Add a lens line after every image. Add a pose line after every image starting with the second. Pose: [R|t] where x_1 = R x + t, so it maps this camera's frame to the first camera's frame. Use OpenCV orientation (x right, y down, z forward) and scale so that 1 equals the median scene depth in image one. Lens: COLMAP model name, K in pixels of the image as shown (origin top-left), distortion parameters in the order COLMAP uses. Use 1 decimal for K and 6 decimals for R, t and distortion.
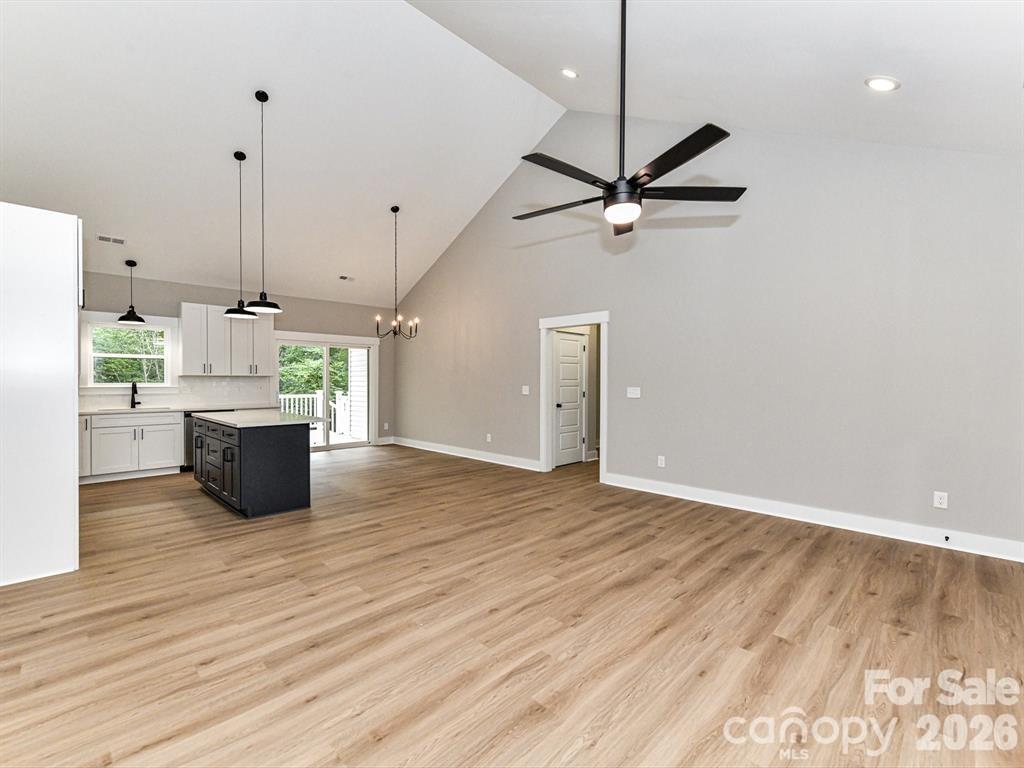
lens RADIAL K [[453.5, 0, 488.2], [0, 453.5, 384.0], [0, 0, 1]] dist [0.006032, -0.000011]
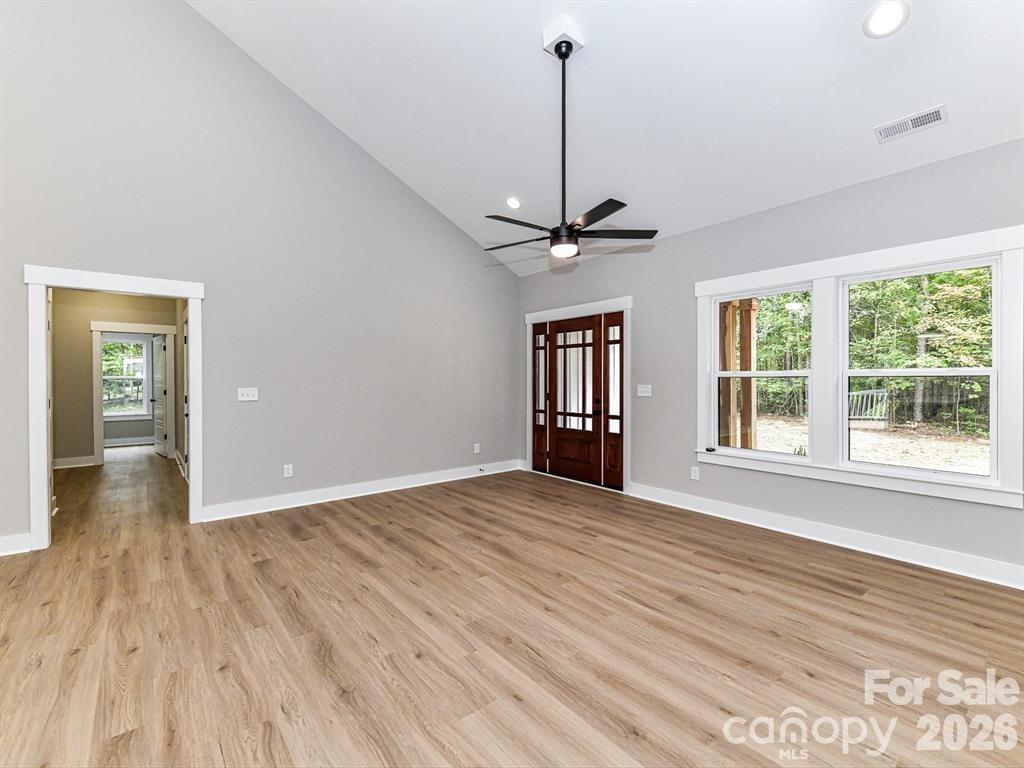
lens RADIAL K [[468.6, 0, 531.4], [0, 468.6, 385.4], [0, 0, 1]] dist [0.002640, -0.000406]
pose [[0.067929, -0.018811, 0.997513, -0.772016], [0.014602, 0.999734, 0.017858, -0.004315], [-0.997583, 0.013352, 0.068186, 0.745219]]
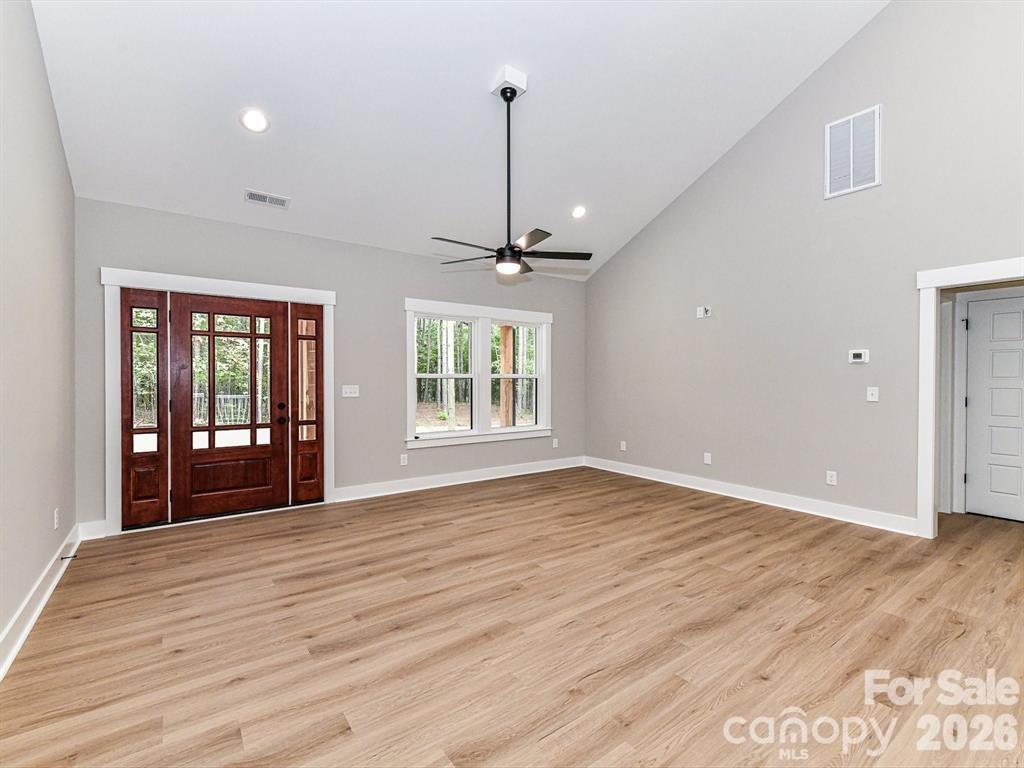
lens RADIAL K [[453.5, 0, 488.2], [0, 453.5, 384.0], [0, 0, 1]] dist [0.006032, -0.000011]
pose [[-0.986435, -0.006012, 0.164044, 0.085199], [-0.002162, 0.999718, 0.023639, -0.013198], [-0.164140, 0.022964, -0.986170, 1.844638]]
